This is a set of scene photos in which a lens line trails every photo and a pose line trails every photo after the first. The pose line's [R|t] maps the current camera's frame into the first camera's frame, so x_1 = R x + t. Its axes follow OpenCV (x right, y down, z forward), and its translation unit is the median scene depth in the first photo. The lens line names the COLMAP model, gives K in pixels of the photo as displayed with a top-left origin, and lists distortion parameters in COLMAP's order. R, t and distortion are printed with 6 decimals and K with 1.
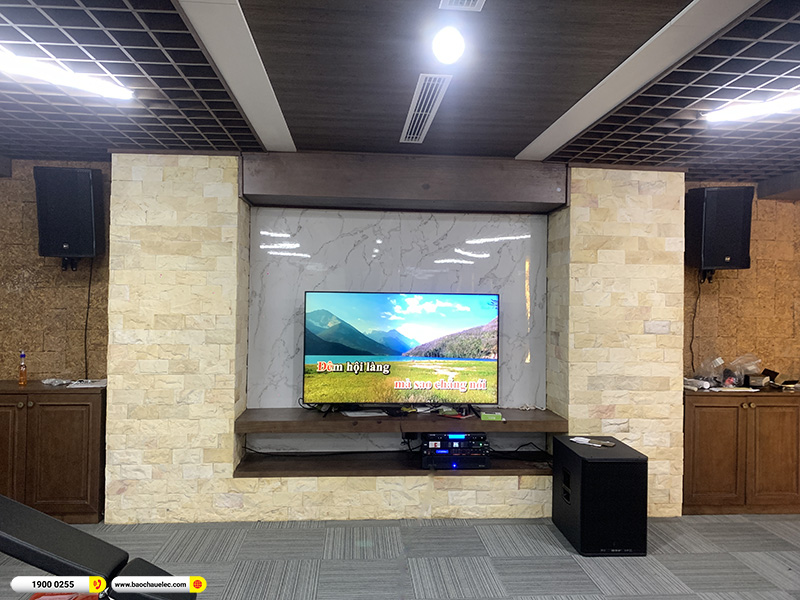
lens RADIAL K [[598.7, 0, 400.0], [0, 598.7, 300.0], [0, 0, 1]] dist [0.051270, -0.087740]
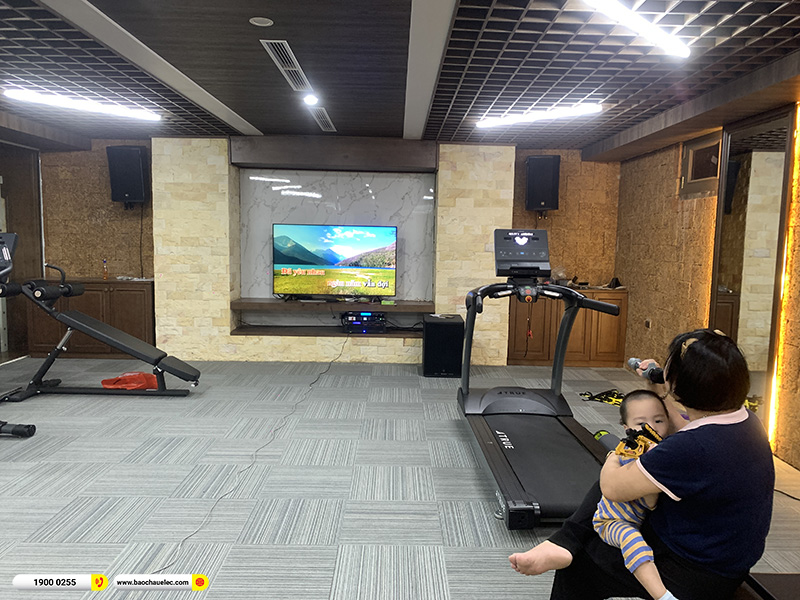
lens RADIAL K [[594.6, 0, 400.0], [0, 594.6, 300.0], [0, 0, 1]] dist [0.203974, -0.568628]
pose [[0.997544, 0.011459, -0.069096, 0.292711], [-0.004104, 0.994394, 0.105660, 0.016561], [0.069919, -0.105117, 0.991999, -0.588017]]
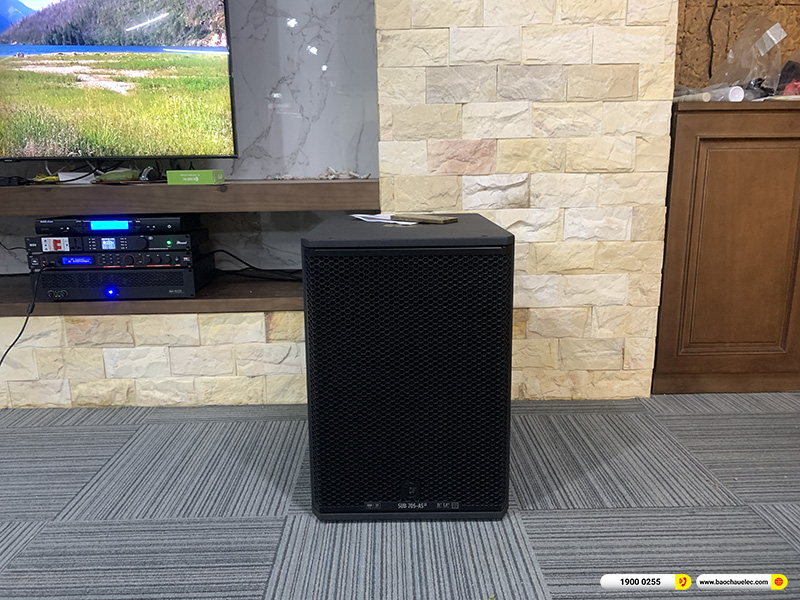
lens RADIAL K [[598.7, 0, 400.0], [0, 598.7, 300.0], [0, 0, 1]] dist [0.051270, -0.087740]
pose [[0.997483, -0.016371, -0.068989, 0.318000], [0.030828, 0.976337, 0.214045, 0.190180], [0.063852, -0.215633, 0.974385, 0.577005]]
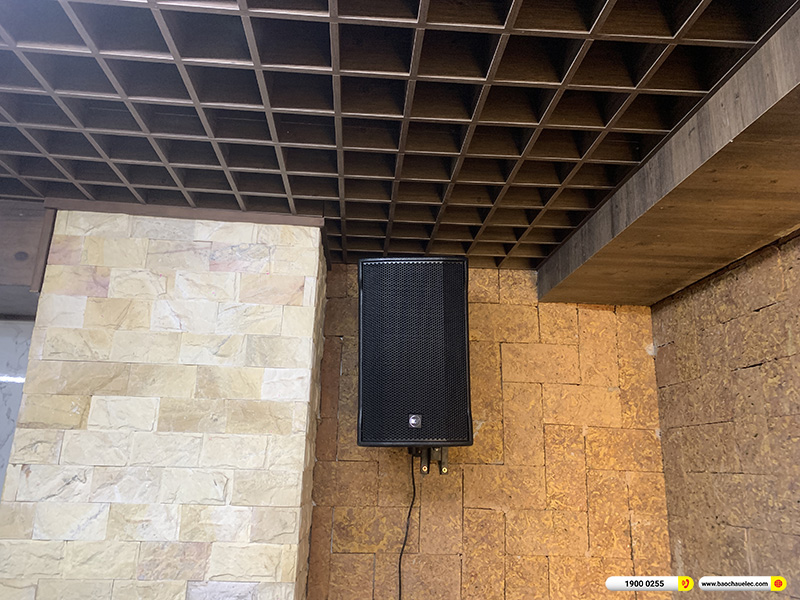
lens RADIAL K [[598.7, 0, 400.0], [0, 598.7, 300.0], [0, 0, 1]] dist [0.051270, -0.087740]
pose [[0.999917, 0.012177, -0.004110, 0.540473], [-0.012827, 0.965582, -0.259784, -0.041430], [0.000805, 0.259815, 0.965658, 0.579378]]
